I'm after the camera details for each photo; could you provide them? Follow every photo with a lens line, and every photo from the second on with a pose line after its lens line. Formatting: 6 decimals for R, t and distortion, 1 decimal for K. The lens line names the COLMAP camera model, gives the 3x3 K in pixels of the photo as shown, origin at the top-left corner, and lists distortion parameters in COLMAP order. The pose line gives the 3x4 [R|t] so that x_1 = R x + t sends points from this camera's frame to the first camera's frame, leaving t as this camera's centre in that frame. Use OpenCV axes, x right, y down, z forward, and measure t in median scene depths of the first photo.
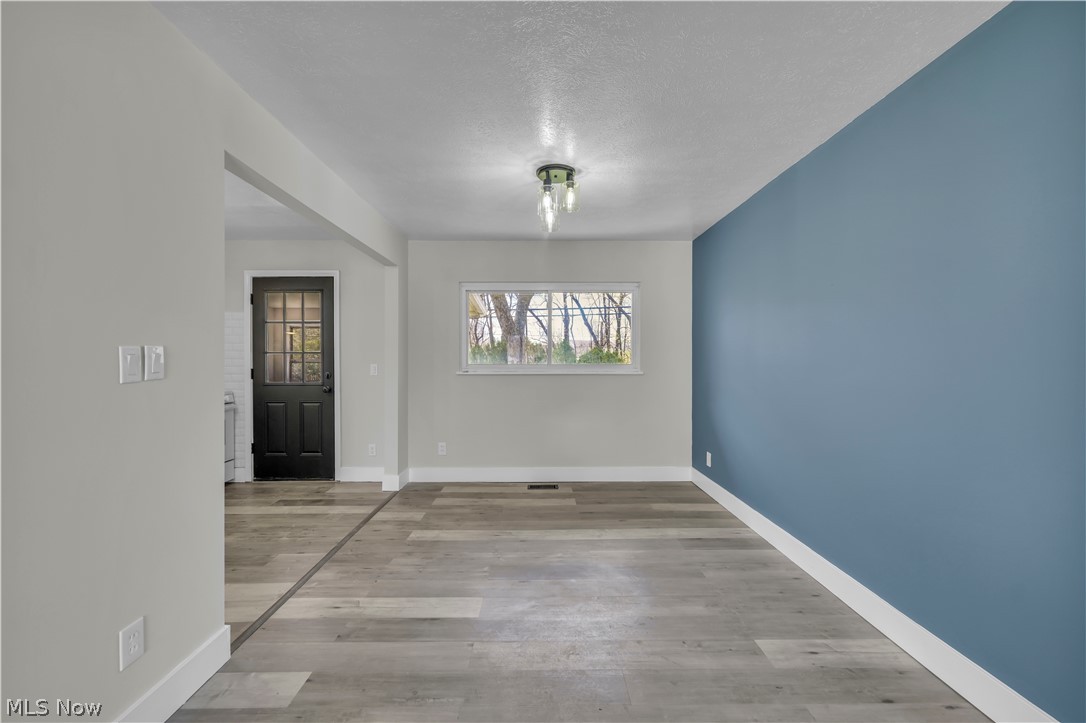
lens RADIAL K [[440.9, 0, 544.0], [0, 440.9, 362.8], [0, 0, 1]] dist [-0.004980, -0.000101]
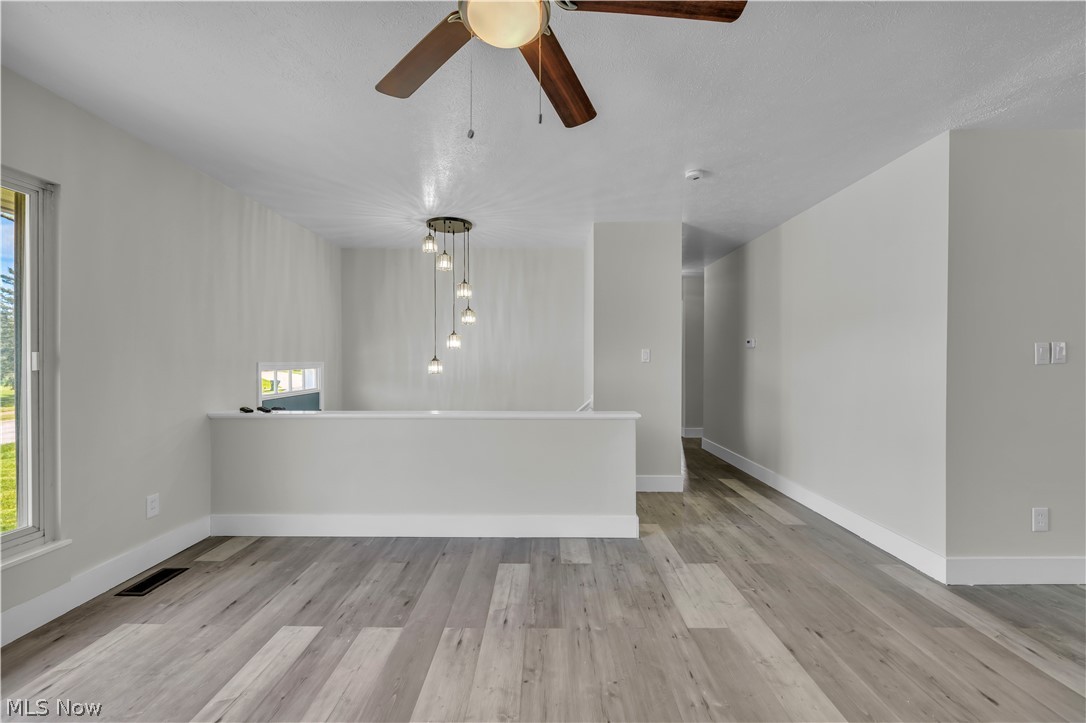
lens RADIAL K [[441.3, 0, 541.3], [0, 441.3, 361.5], [0, 0, 1]] dist [-0.006350, 0.000426]
pose [[-0.018843, 0.002866, -0.999818, 0.253921], [-0.007480, 0.999968, 0.003008, 0.014045], [0.999794, 0.007535, -0.018821, -0.291718]]
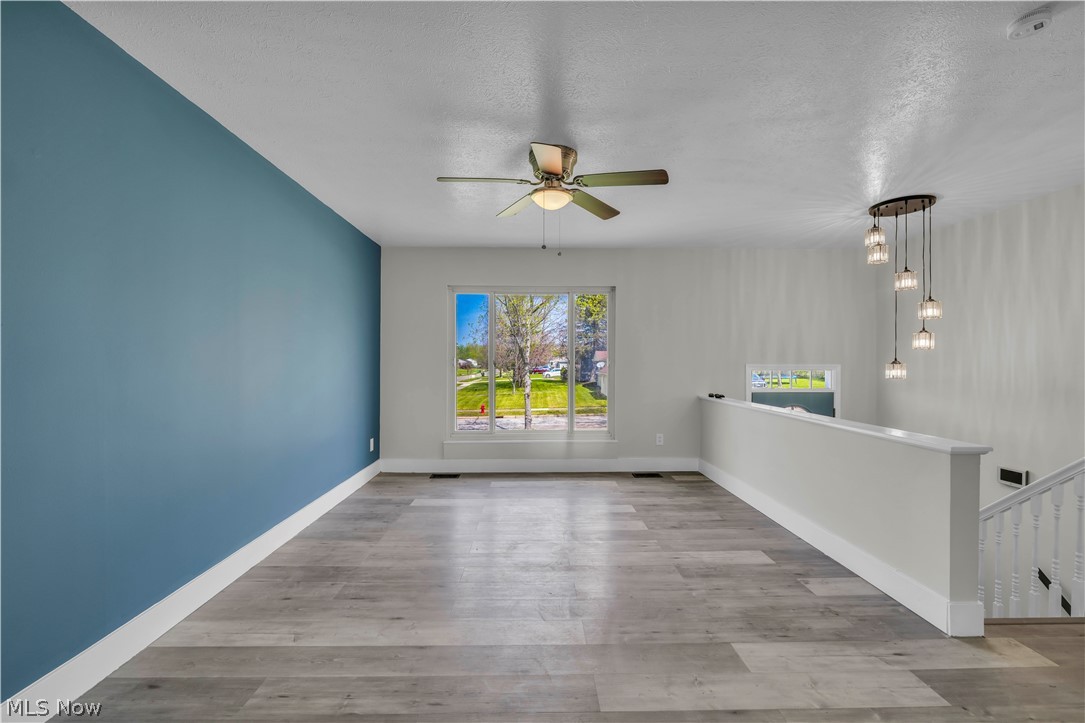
lens RADIAL K [[446.0, 0, 542.5], [0, 446.0, 361.5], [0, 0, 1]] dist [-0.002602, -0.000193]
pose [[-0.999907, -0.003459, -0.013170, -0.012194], [-0.003555, 0.999968, 0.007212, 0.009047], [0.013144, 0.007258, -0.999887, 0.291894]]
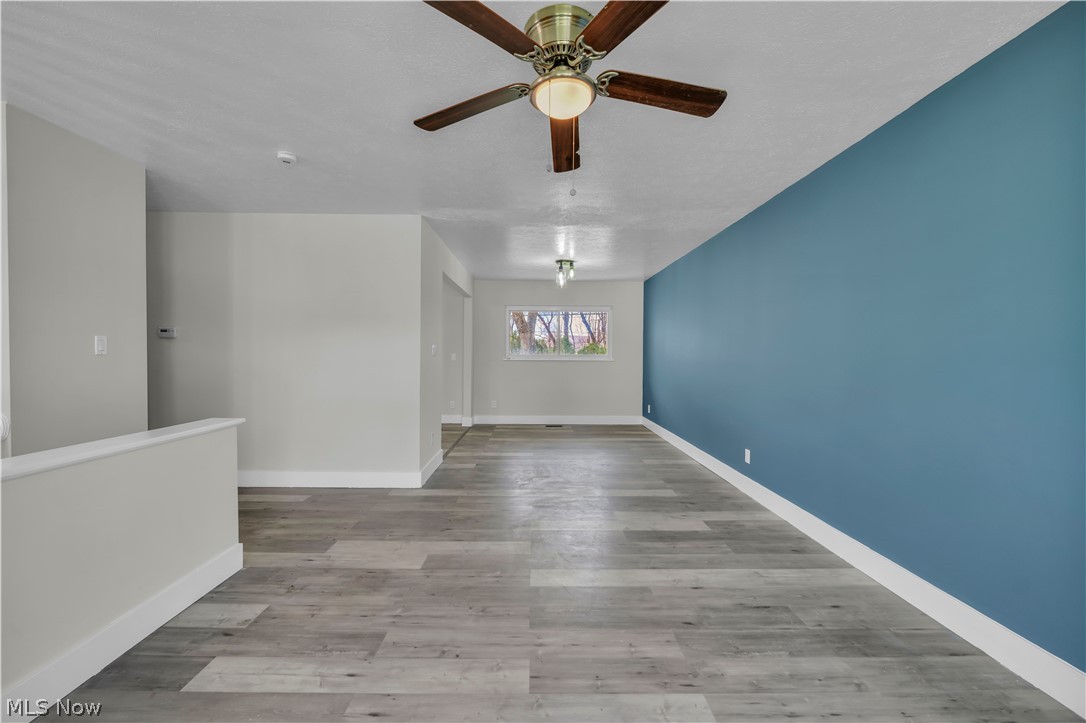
lens RADIAL K [[441.3, 0, 541.3], [0, 441.3, 361.5], [0, 0, 1]] dist [-0.006350, 0.000426]
pose [[0.999973, 0.006484, -0.003365, -0.048470], [-0.006456, 0.999946, 0.008173, 0.016835], [0.003418, -0.008151, 0.999961, -0.713345]]
